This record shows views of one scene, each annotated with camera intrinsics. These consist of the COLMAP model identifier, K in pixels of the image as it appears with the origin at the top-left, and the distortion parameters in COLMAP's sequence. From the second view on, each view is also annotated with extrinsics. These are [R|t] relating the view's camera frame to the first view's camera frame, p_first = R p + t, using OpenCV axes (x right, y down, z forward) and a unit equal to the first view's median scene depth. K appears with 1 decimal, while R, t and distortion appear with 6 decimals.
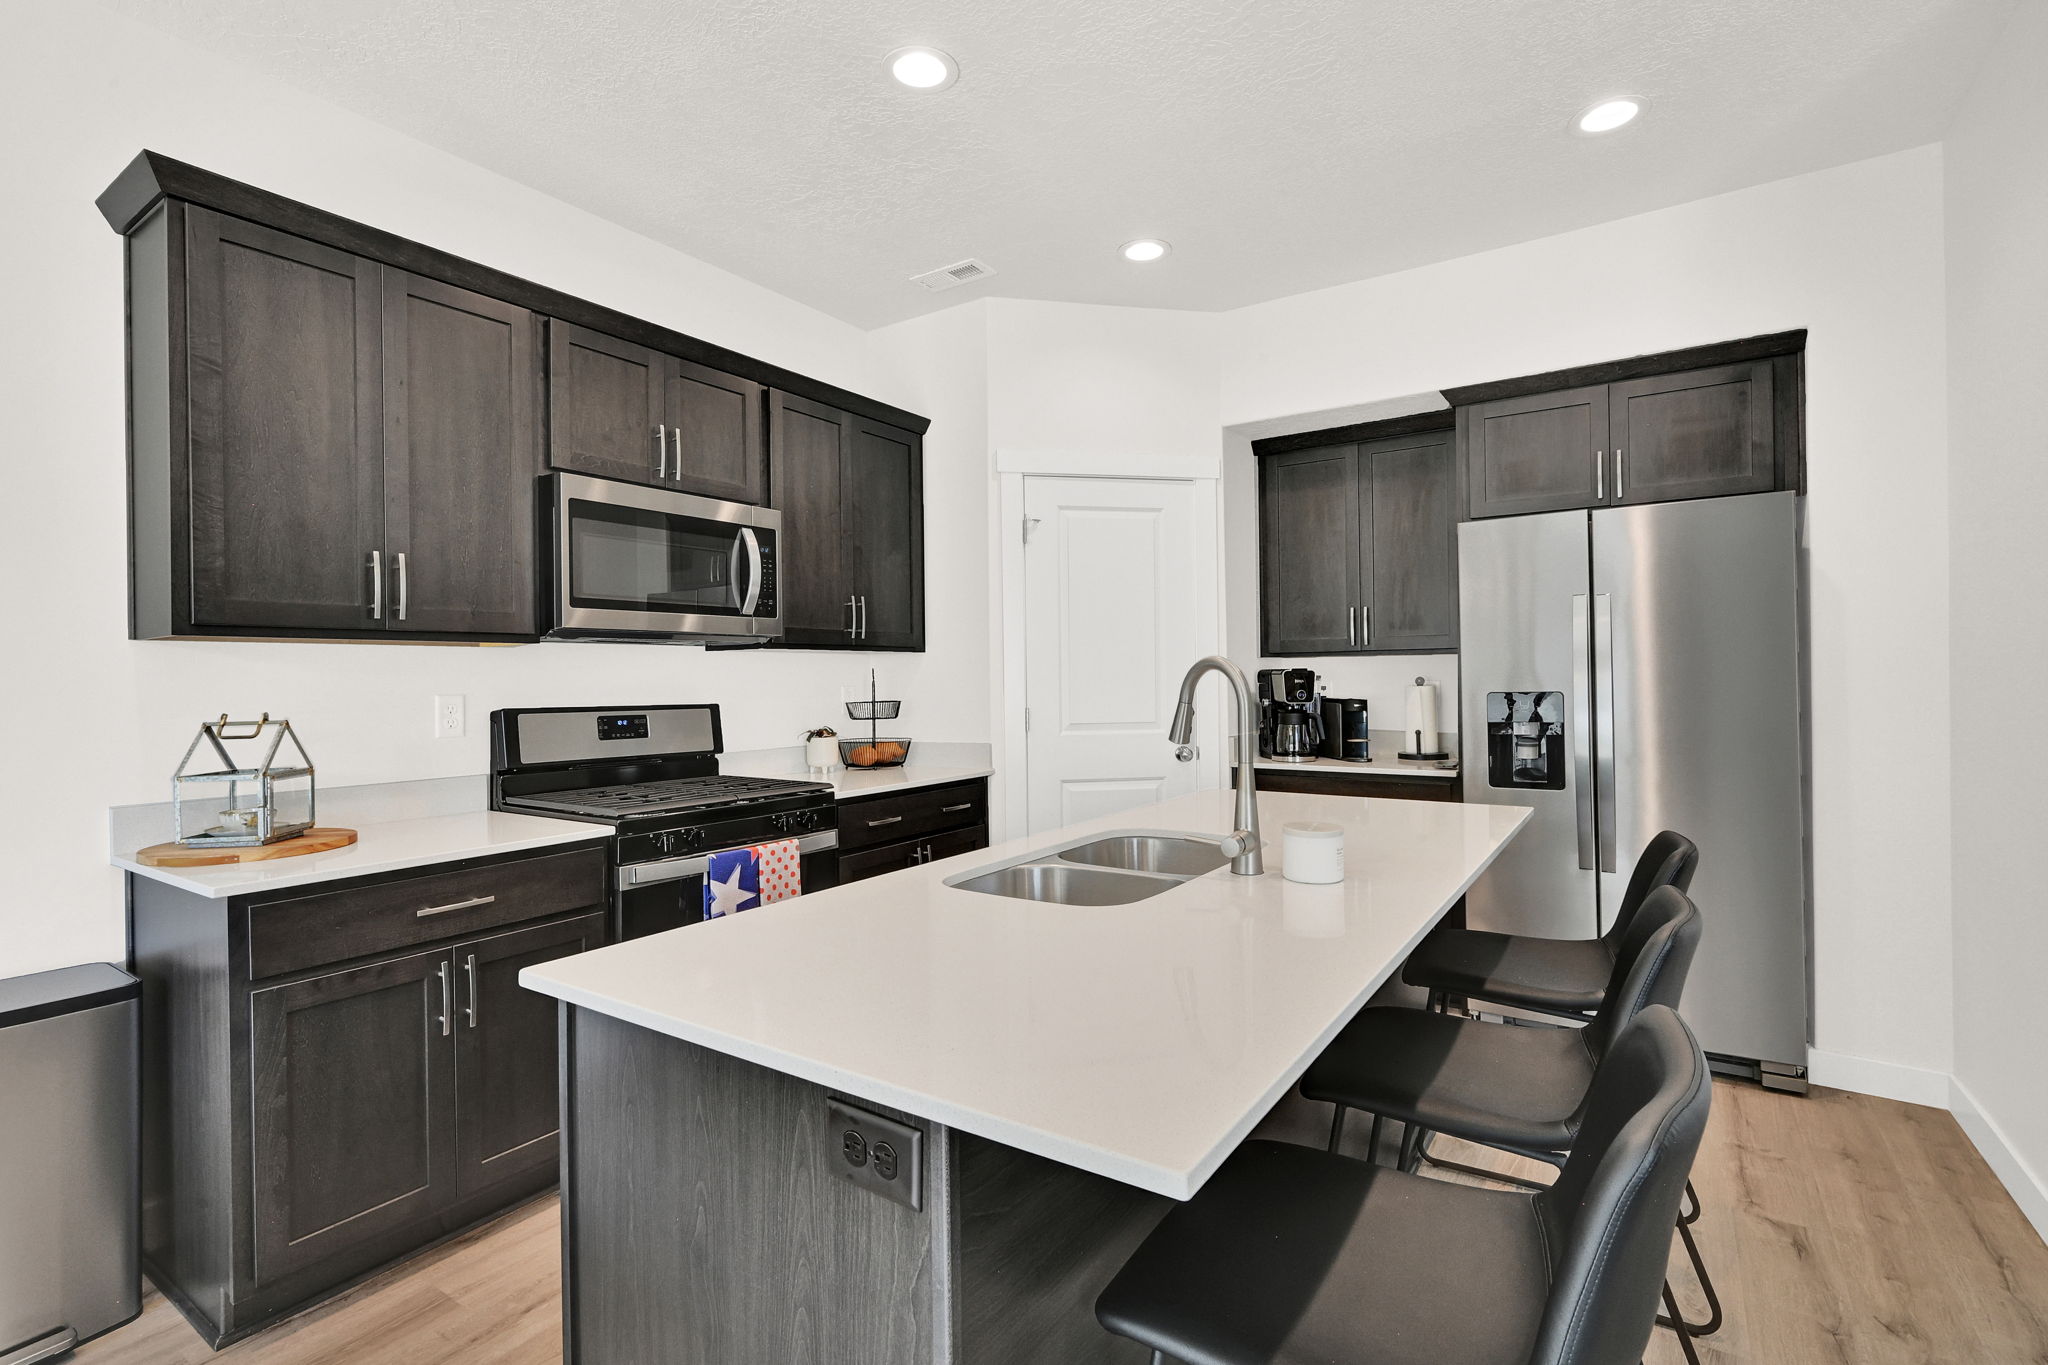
lens RADIAL K [[946.3, 0, 1026.1], [0, 946.3, 676.2], [0, 0, 1]] dist [0.000064, -0.000577]
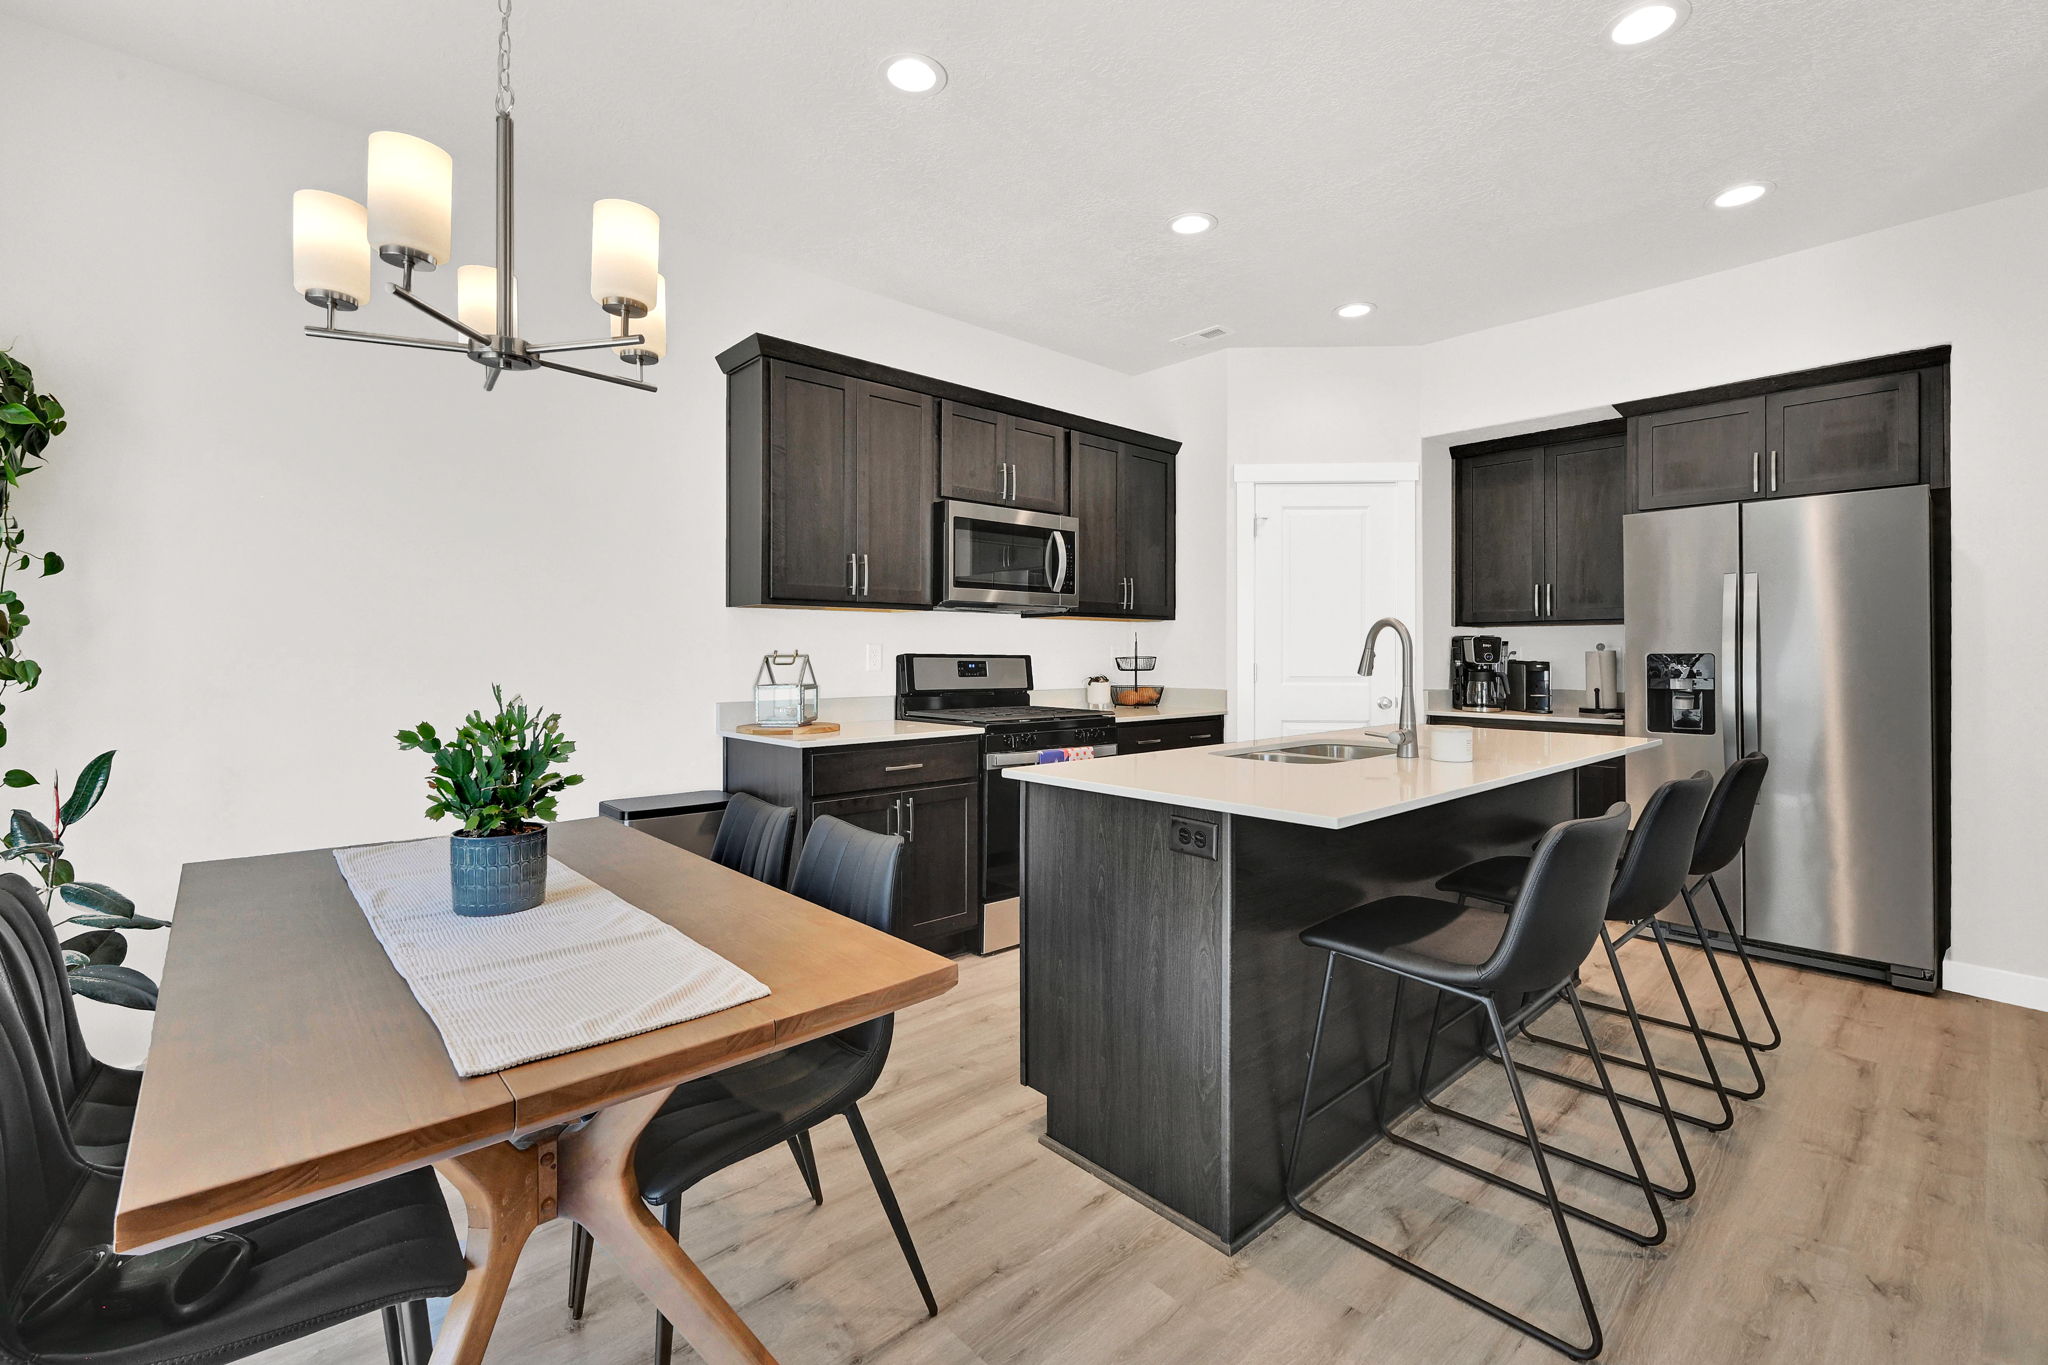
lens RADIAL K [[896.6, 0, 1028.3], [0, 896.6, 652.4], [0, 0, 1]] dist [0.001629, -0.000138]
pose [[0.971768, 0.013111, -0.235576, -0.018145], [-0.012682, 0.999914, 0.003337, 0.027430], [0.235599, -0.000256, 0.971850, -0.397917]]
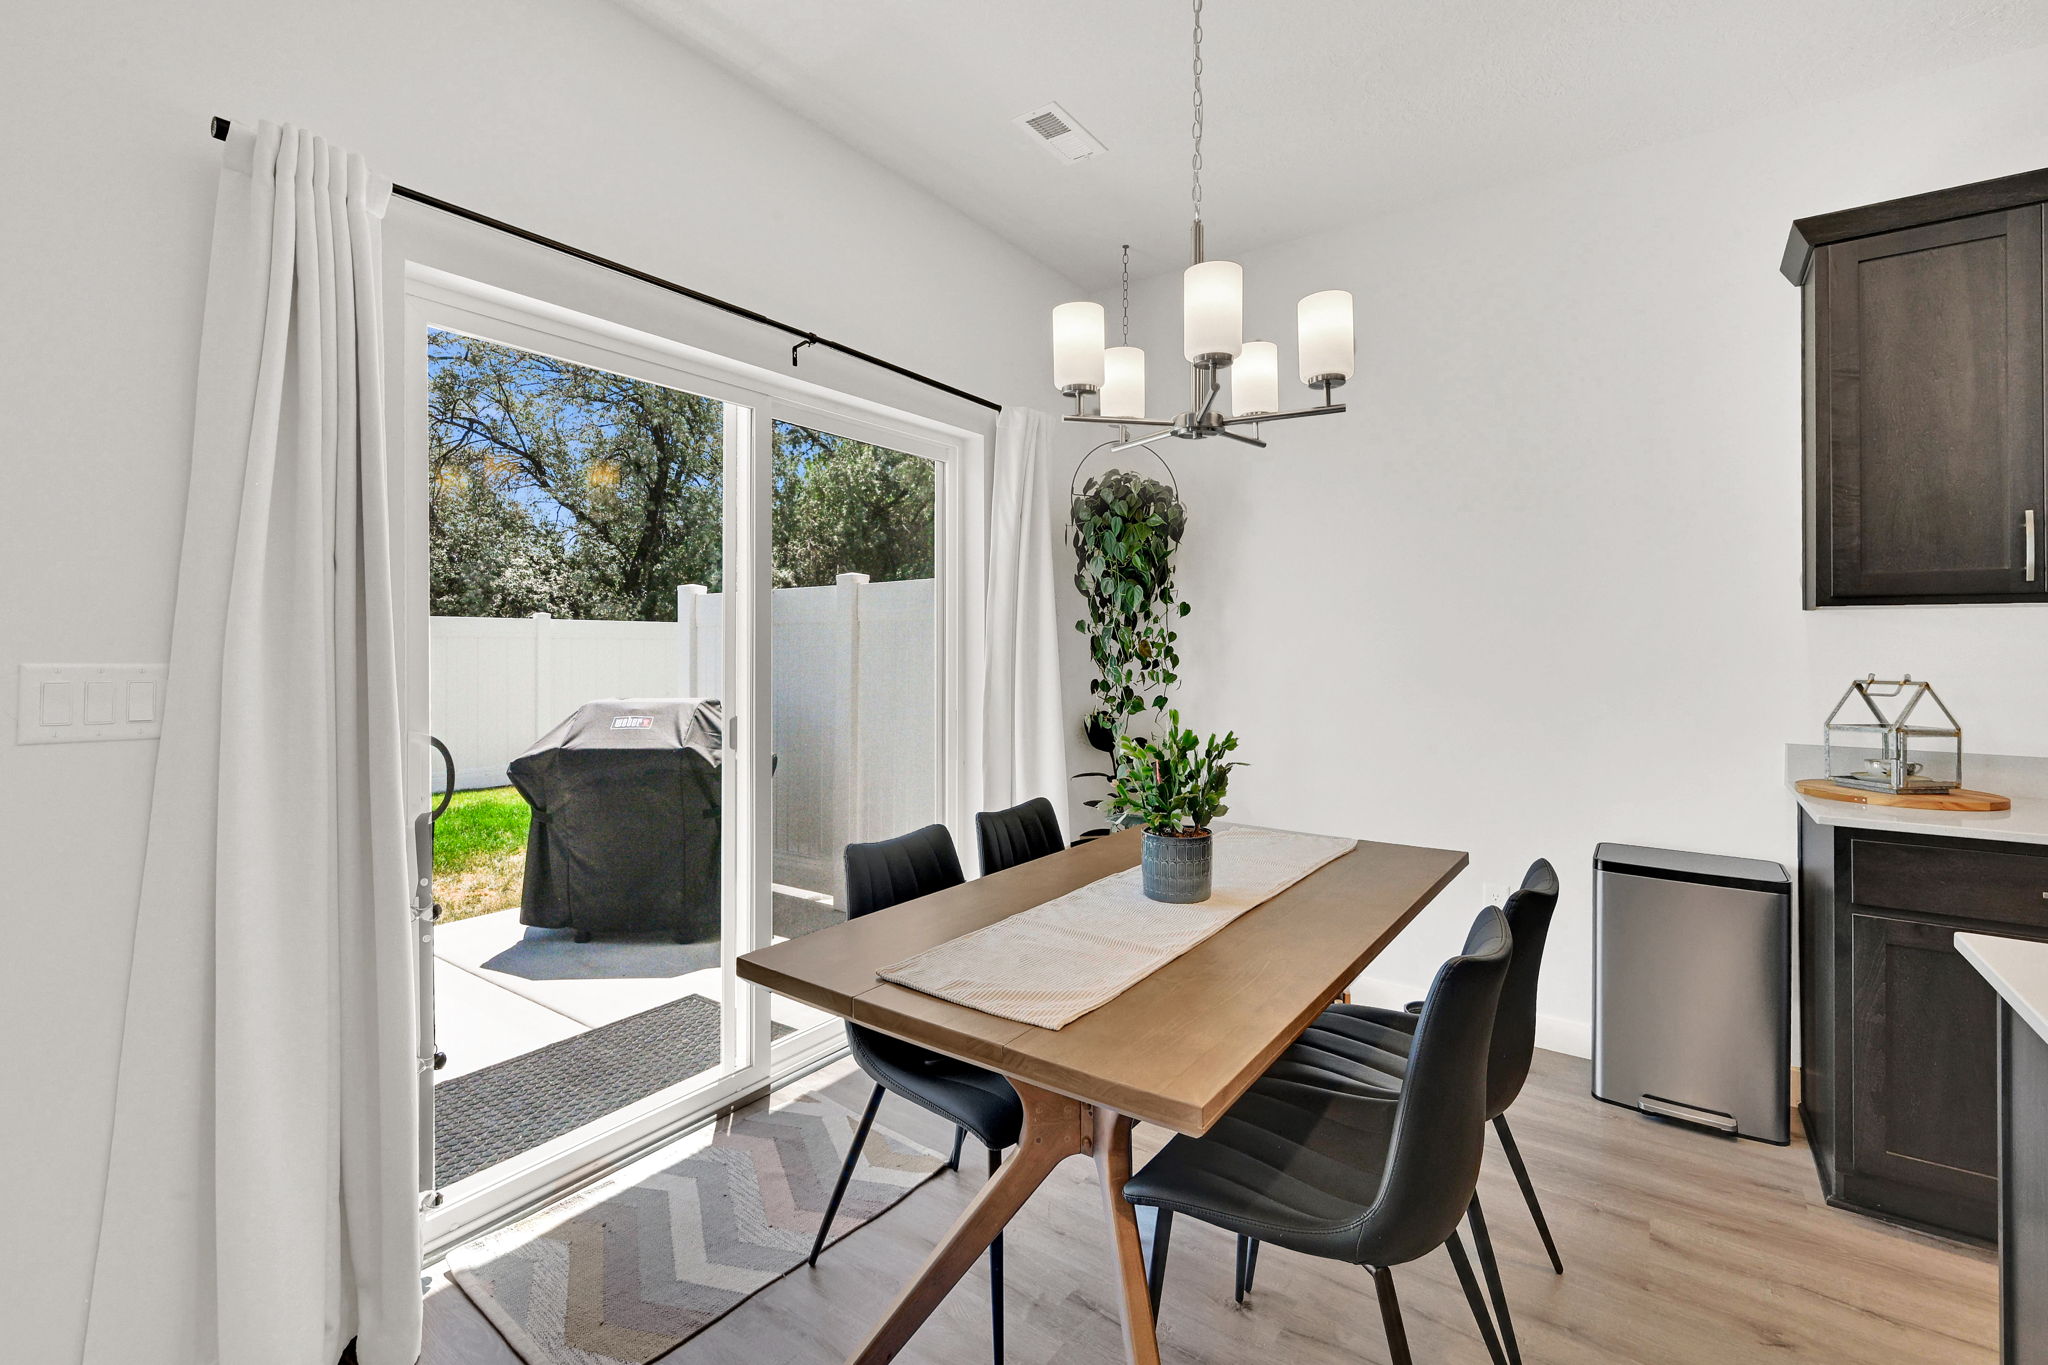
lens RADIAL K [[896.6, 0, 1029.6], [0, 896.6, 646.2], [0, 0, 1]] dist [0.001629, -0.000138]
pose [[-0.026978, 0.012168, -0.999562, 0.219778], [-0.001959, 0.999923, 0.012226, -0.003669], [0.999634, 0.002288, -0.026952, 0.014498]]
